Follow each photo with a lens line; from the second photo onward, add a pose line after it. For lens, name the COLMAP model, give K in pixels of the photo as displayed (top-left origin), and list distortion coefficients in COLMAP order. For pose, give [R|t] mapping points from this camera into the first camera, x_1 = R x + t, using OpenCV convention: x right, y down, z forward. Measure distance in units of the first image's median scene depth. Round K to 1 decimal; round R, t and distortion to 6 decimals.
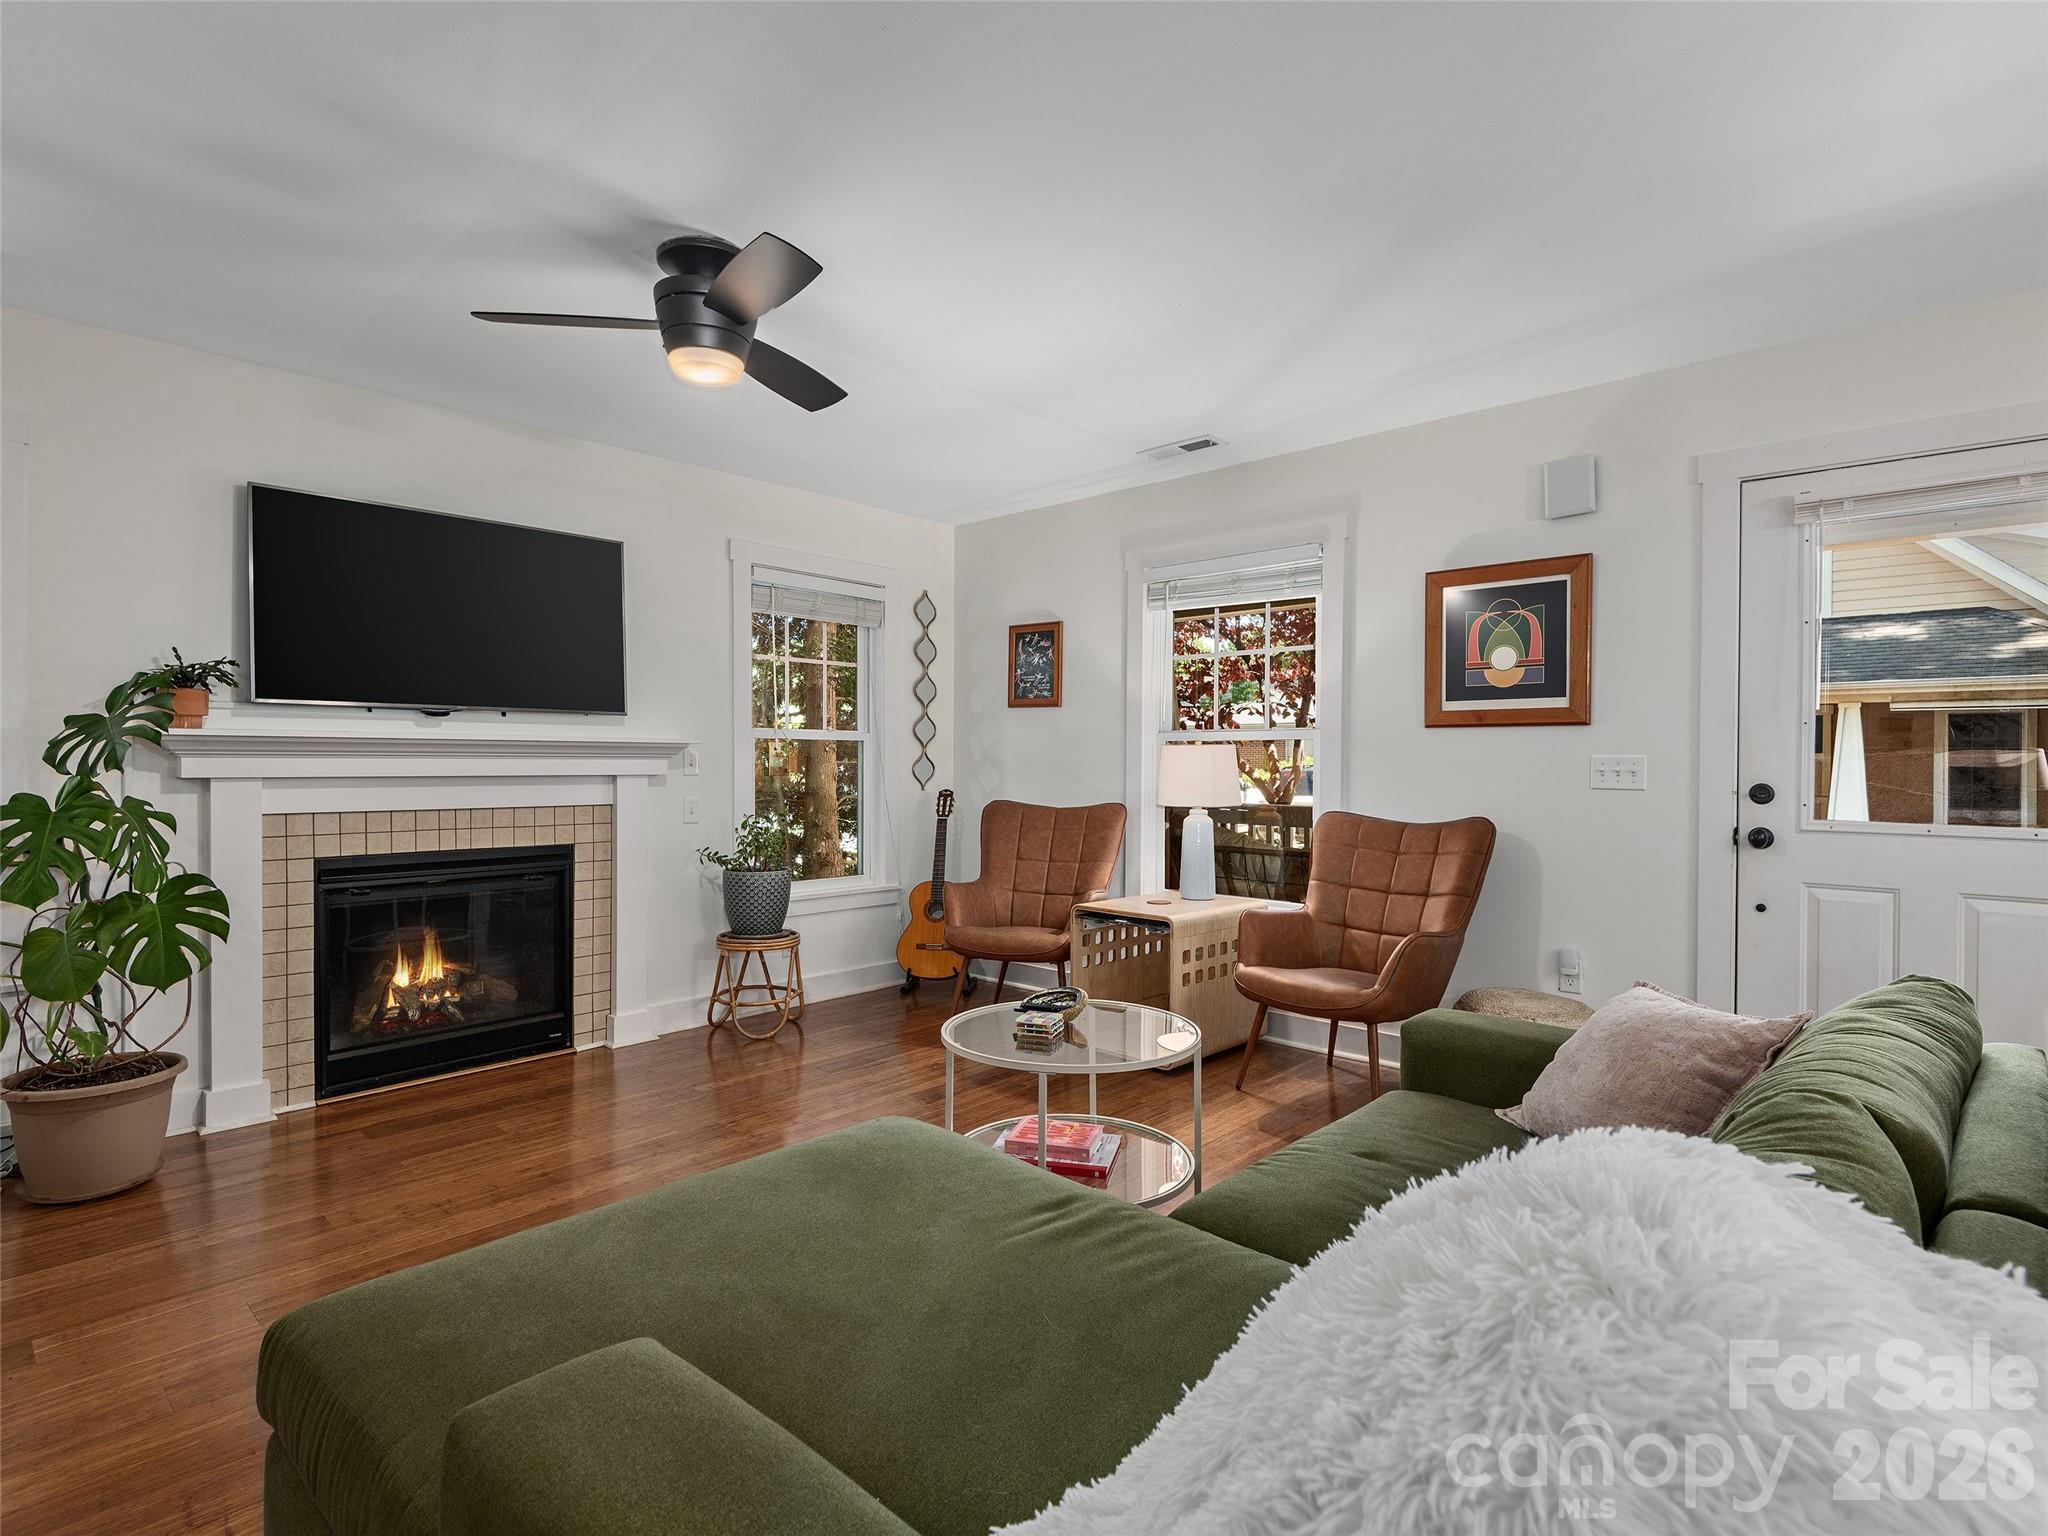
lens RADIAL K [[1031.5, 0, 1024.0], [0, 1031.5, 768.0], [0, 0, 1]] dist [0.011845, -0.001078]
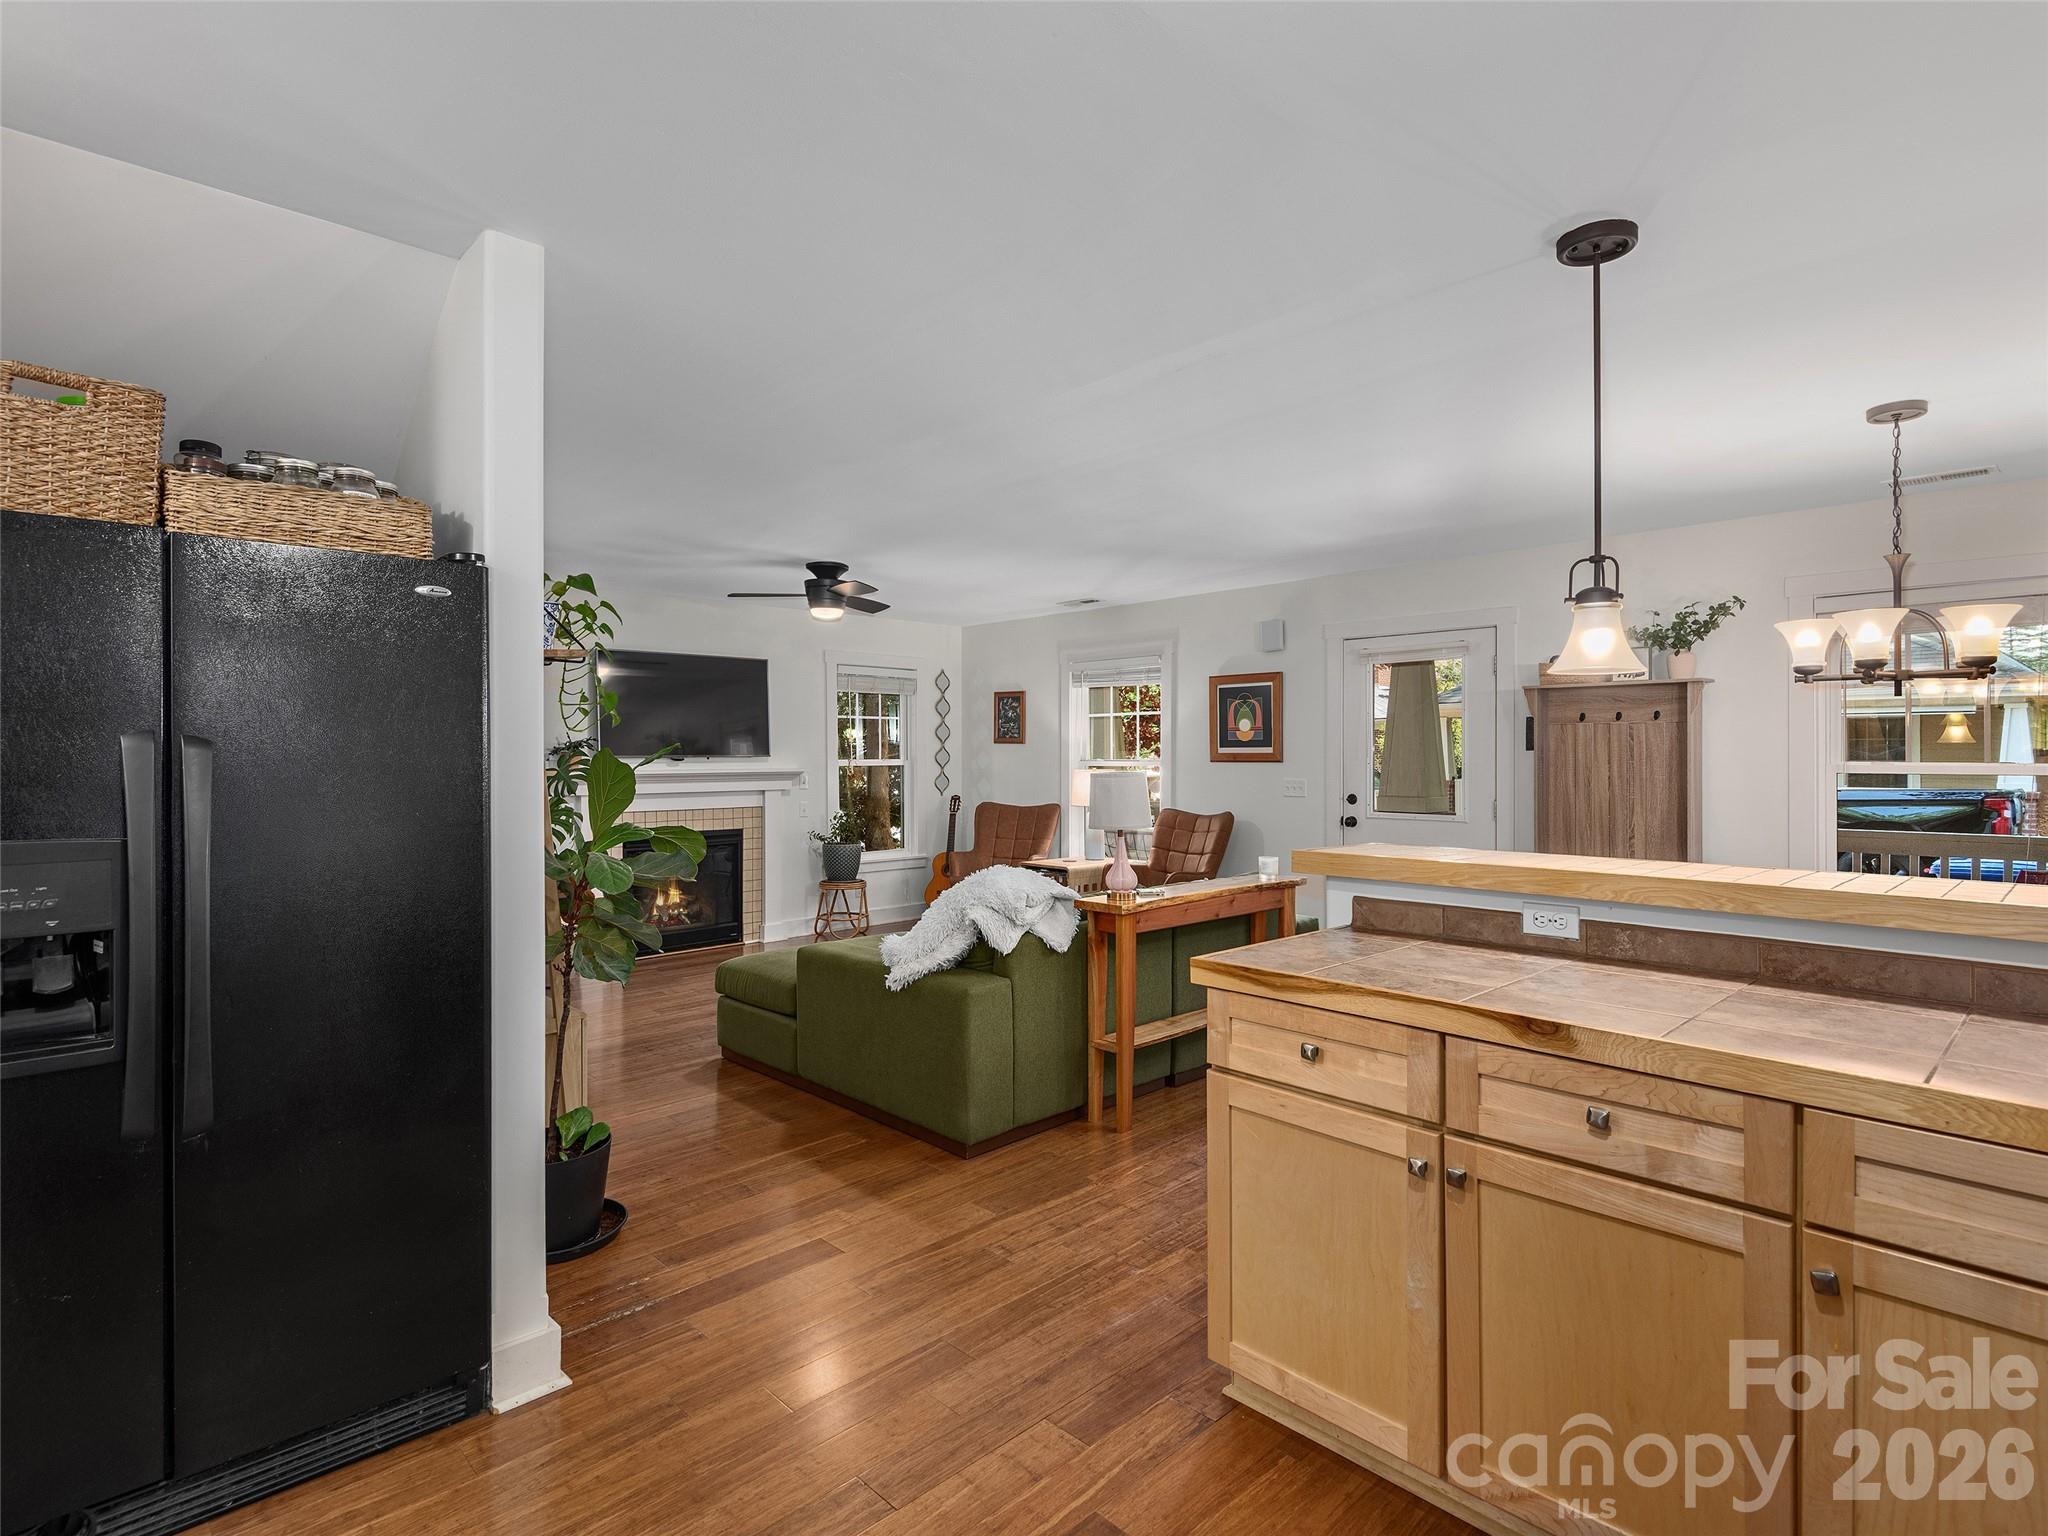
lens RADIAL K [[1031.5, 0, 1024.0], [0, 1031.5, 768.0], [0, 0, 1]] dist [0.011845, -0.001078]
pose [[0.998634, -0.006815, -0.051799, 0.136145], [0.007137, 0.999956, 0.006031, -0.036232], [0.051755, -0.006392, 0.998639, -0.709245]]
